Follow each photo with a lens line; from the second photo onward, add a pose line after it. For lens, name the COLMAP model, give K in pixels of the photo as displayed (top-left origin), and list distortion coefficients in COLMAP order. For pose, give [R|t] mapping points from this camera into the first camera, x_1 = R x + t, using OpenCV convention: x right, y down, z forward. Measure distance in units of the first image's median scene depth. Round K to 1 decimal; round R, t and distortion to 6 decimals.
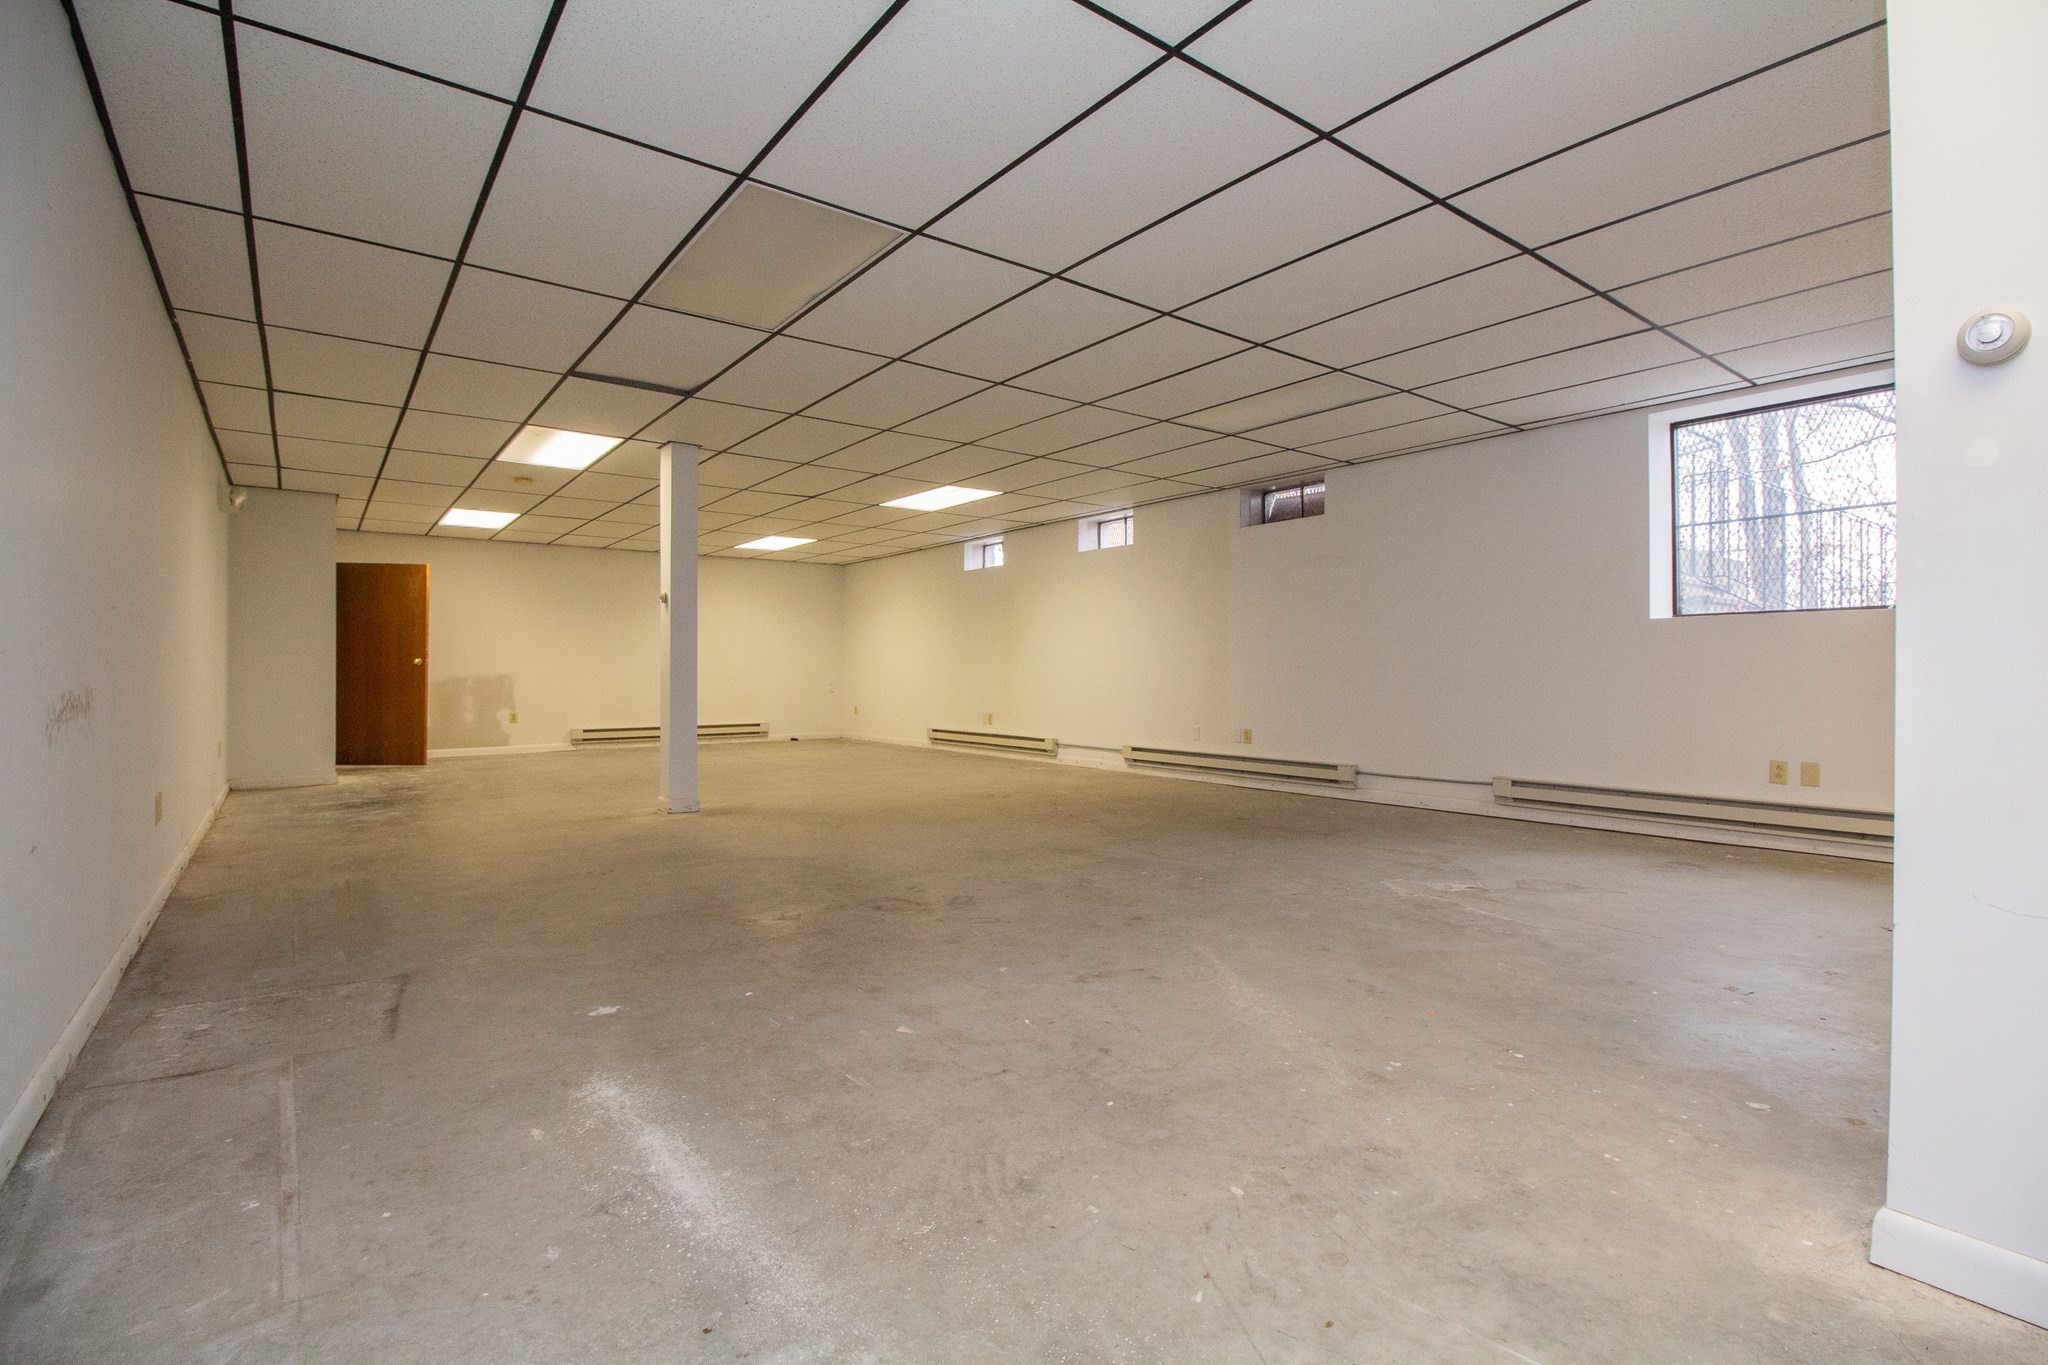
lens RADIAL K [[944.9, 0, 1036.4], [0, 944.9, 669.0], [0, 0, 1]] dist [0.001116, -0.013088]
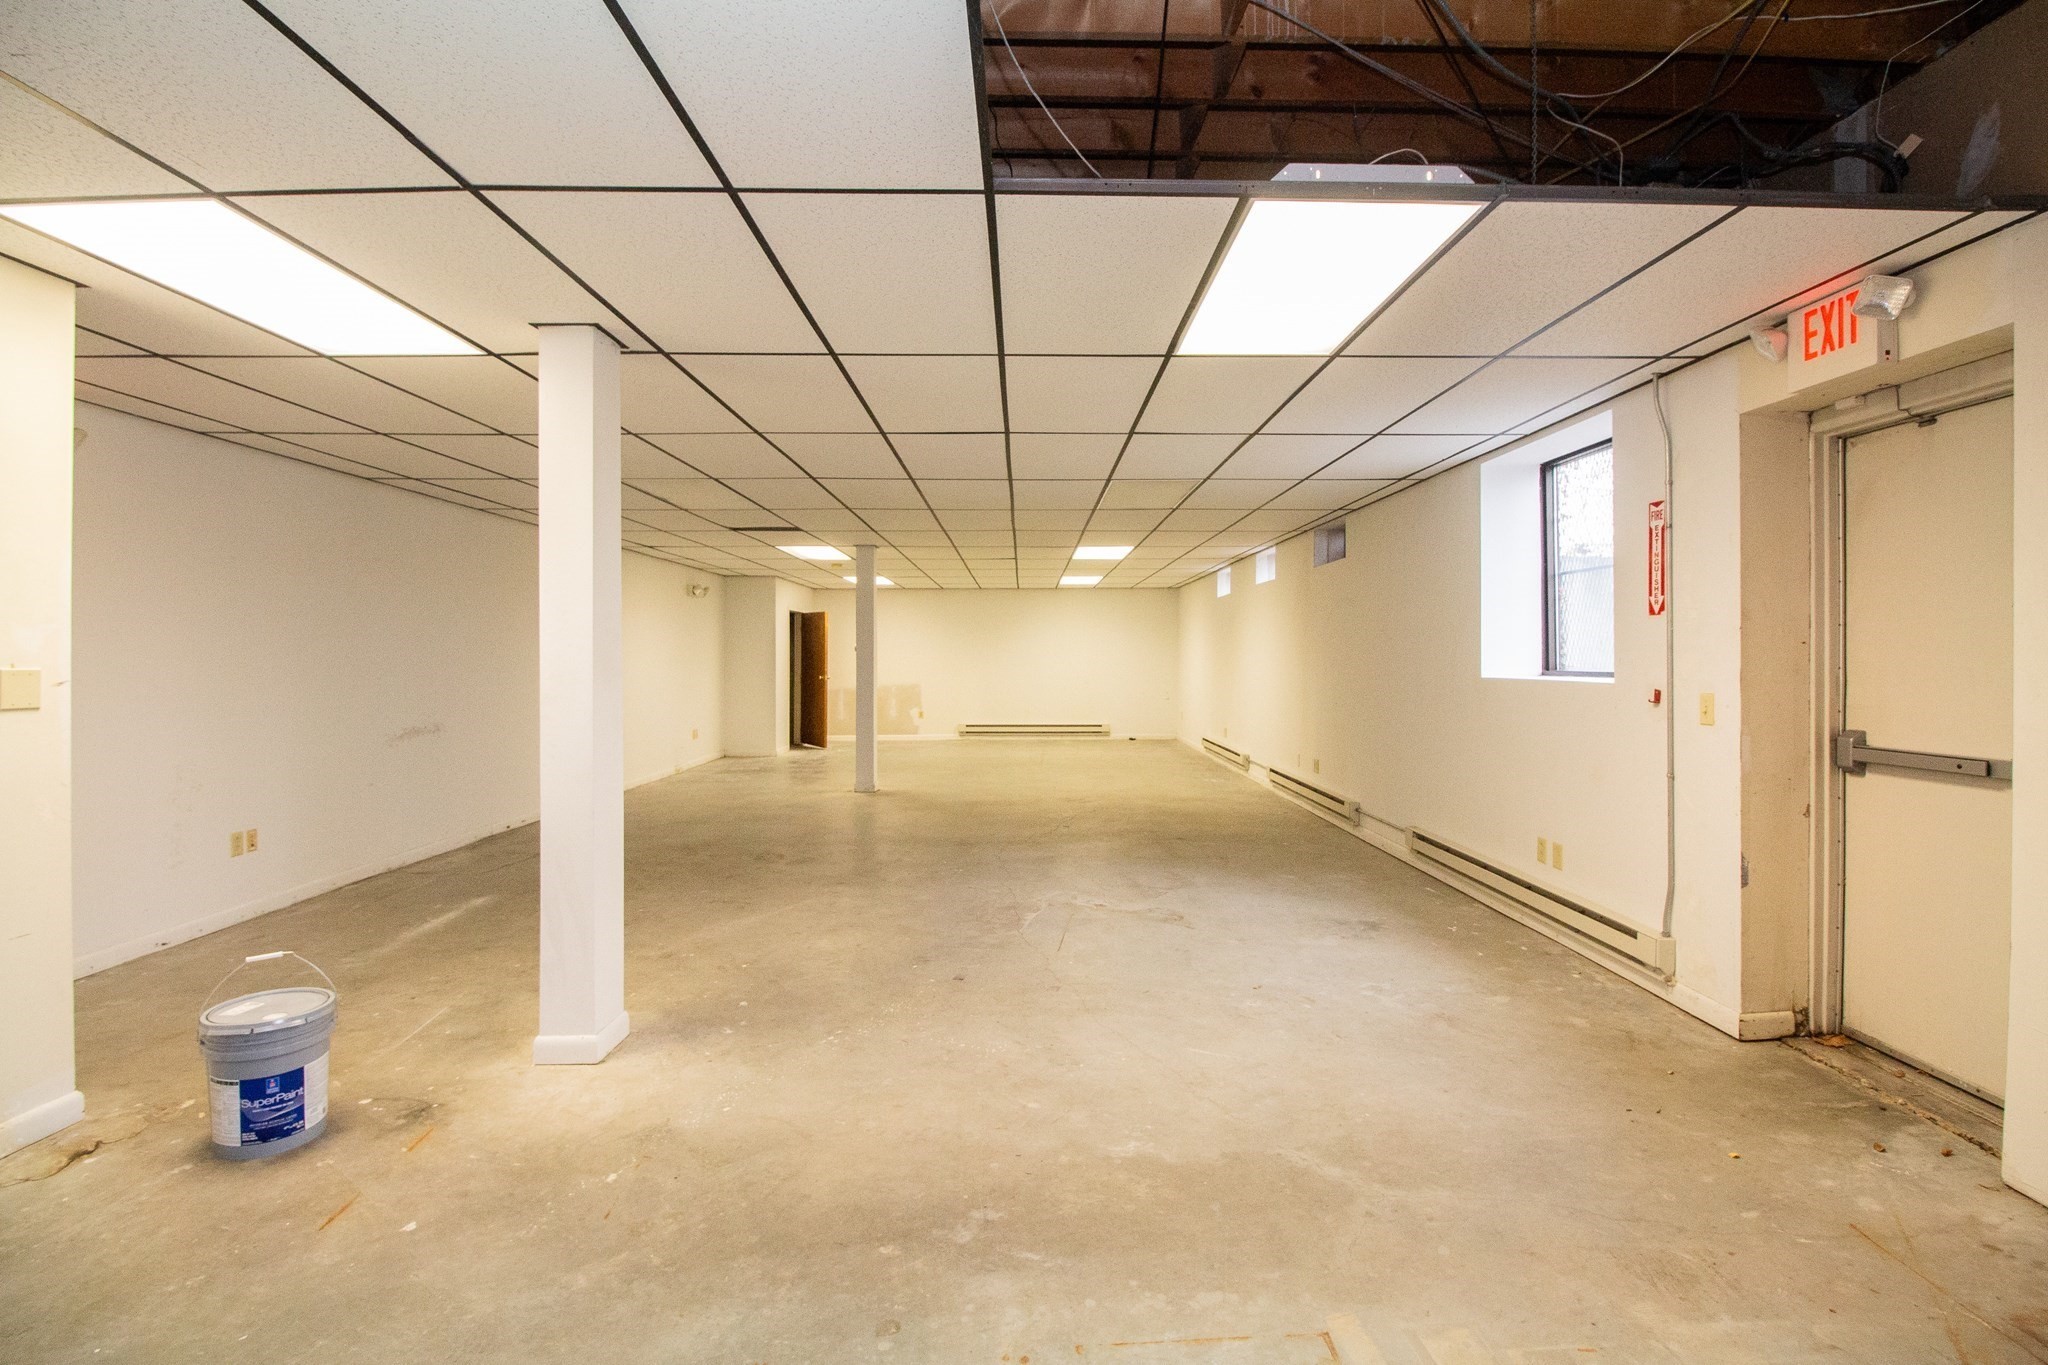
lens RADIAL K [[944.9, 0, 1036.4], [0, 944.9, 669.0], [0, 0, 1]] dist [0.001116, -0.013088]
pose [[0.805296, 0.008919, -0.592806, 0.507946], [0.000166, 0.999883, 0.015269, -0.045733], [0.592873, -0.012394, 0.805201, -0.028257]]
